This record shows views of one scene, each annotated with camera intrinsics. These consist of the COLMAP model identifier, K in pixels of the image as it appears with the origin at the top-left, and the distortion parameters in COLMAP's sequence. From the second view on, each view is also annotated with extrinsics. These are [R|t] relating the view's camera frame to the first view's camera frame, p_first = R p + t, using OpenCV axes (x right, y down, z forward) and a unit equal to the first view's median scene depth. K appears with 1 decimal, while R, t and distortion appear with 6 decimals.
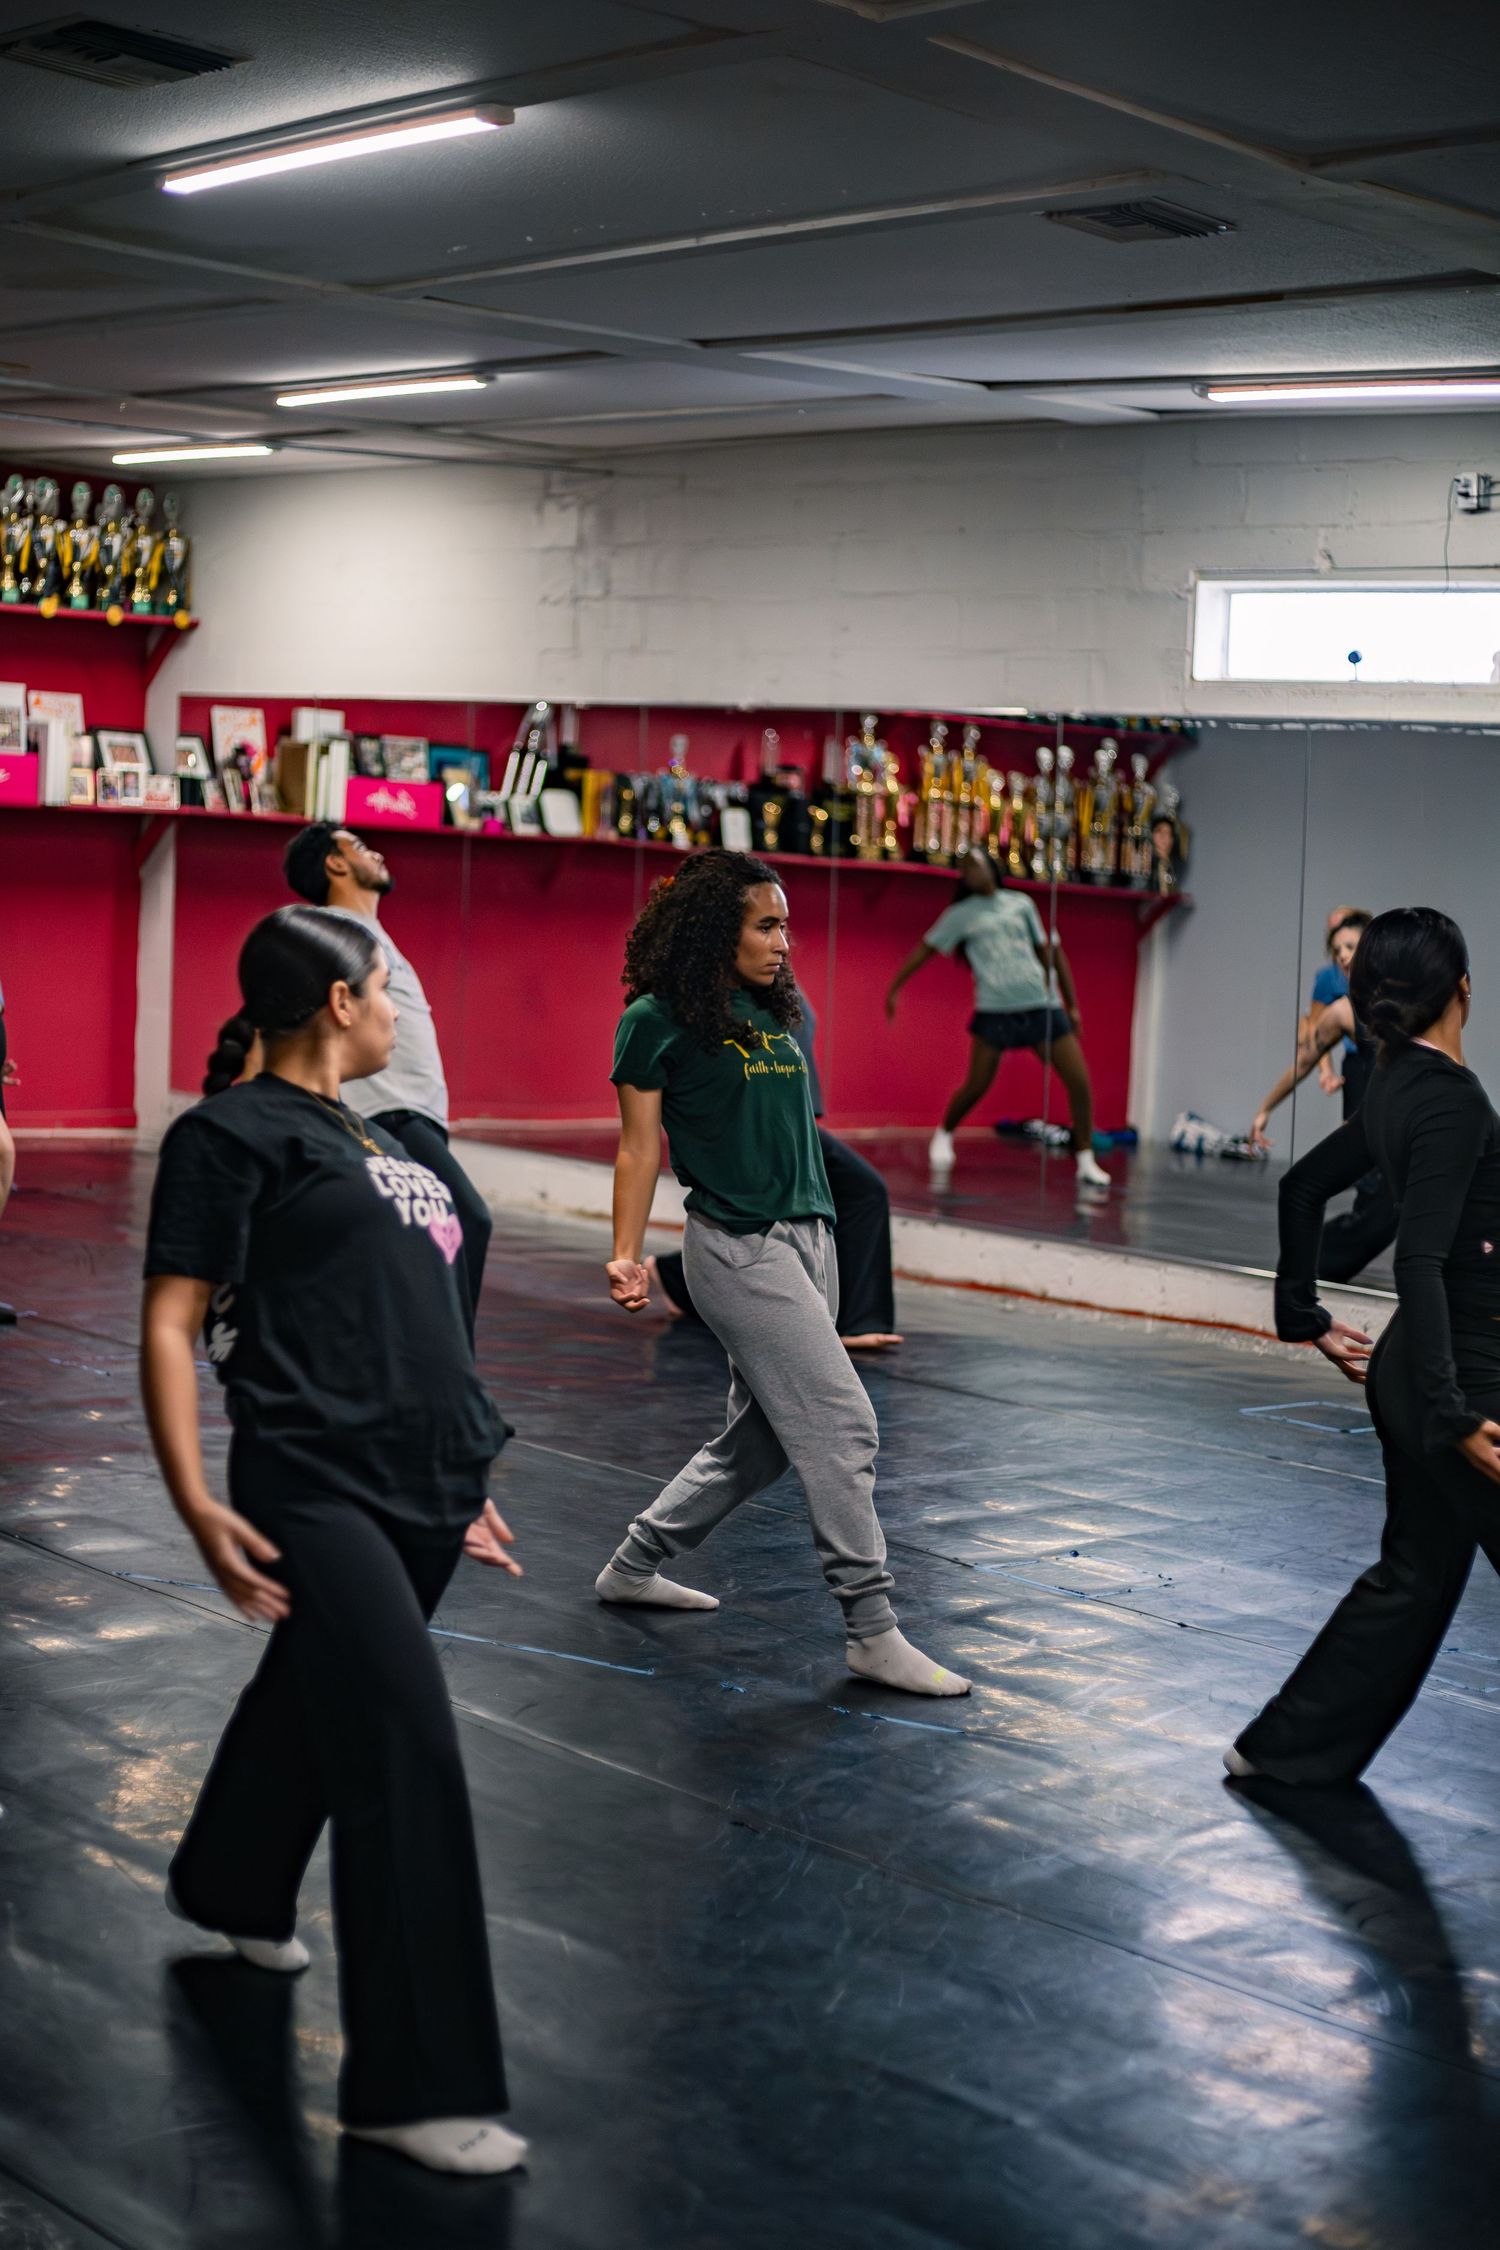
lens RADIAL K [[3245.2, 0, 750.0], [0, 3245.2, 1125.0], [0, 0, 1]] dist [-0.104264, 0.011839]
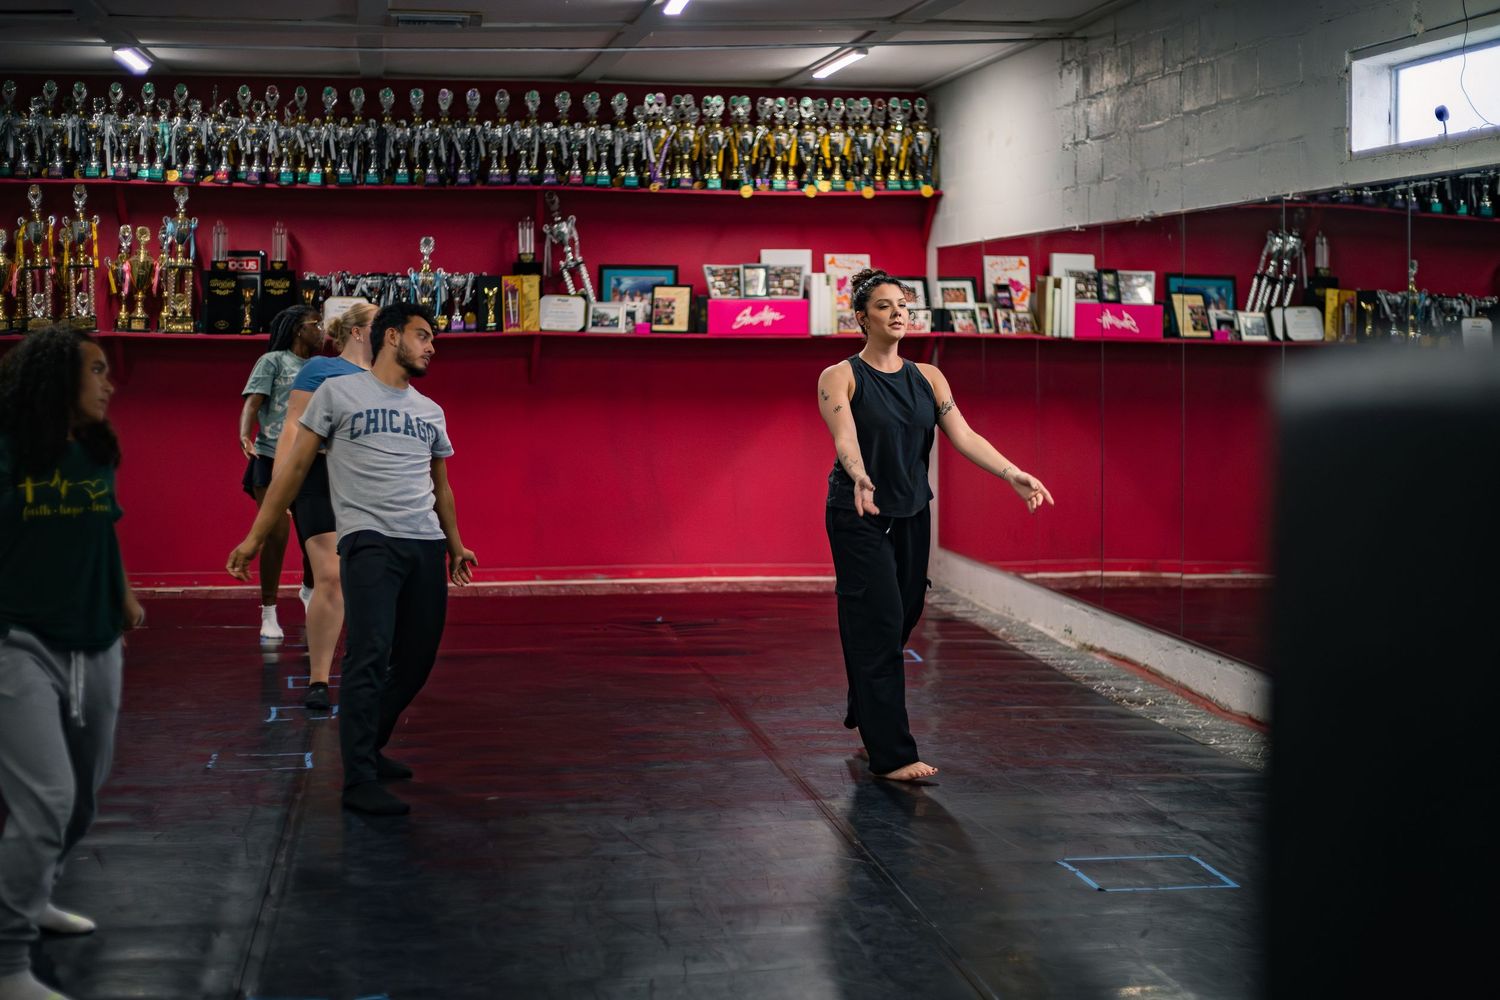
lens RADIAL K [[2166.0, 0, 750.0], [0, 2166.0, 500.0], [0, 0, 1]] dist [-0.235342, 0.007158]
pose [[0.821381, -0.015836, -0.570160, 0.259365], [-0.003135, 0.999474, -0.032276, -0.001399], [0.570371, 0.028298, 0.820900, 0.230850]]
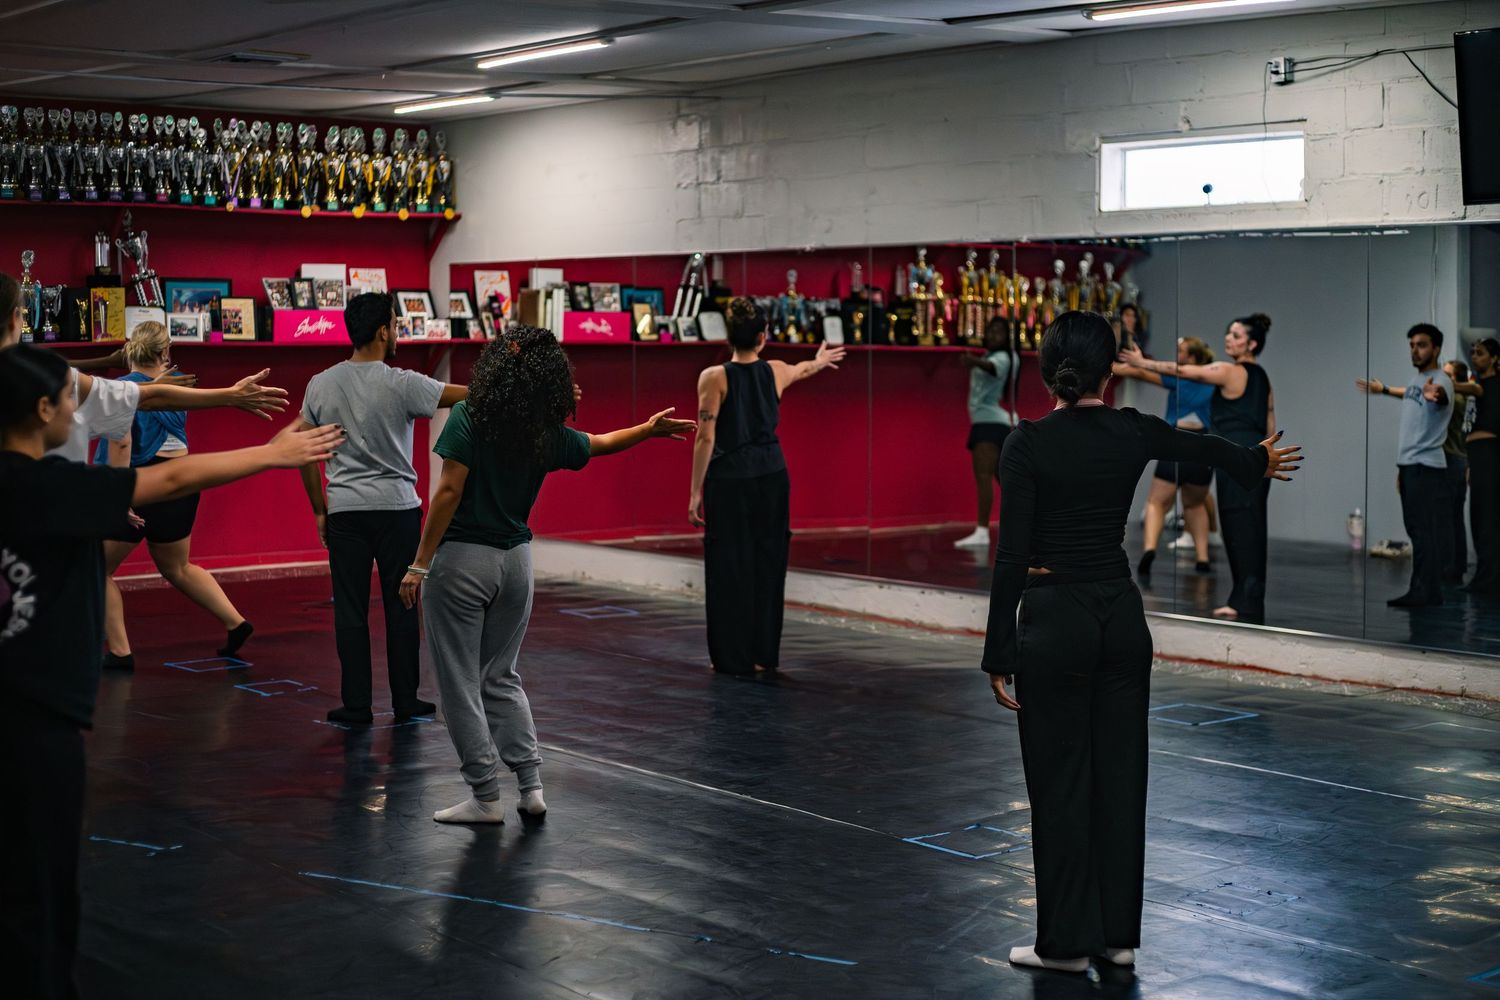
lens RADIAL K [[2163.5, 0, 750.0], [0, 2163.5, 500.0], [0, 0, 1]] dist [-0.104264, 0.011839]
pose [[0.995632, -0.056556, -0.074279, 0.030512], [0.055583, 0.998340, -0.015108, -0.000755], [0.075011, 0.010913, 0.997123, 0.010704]]
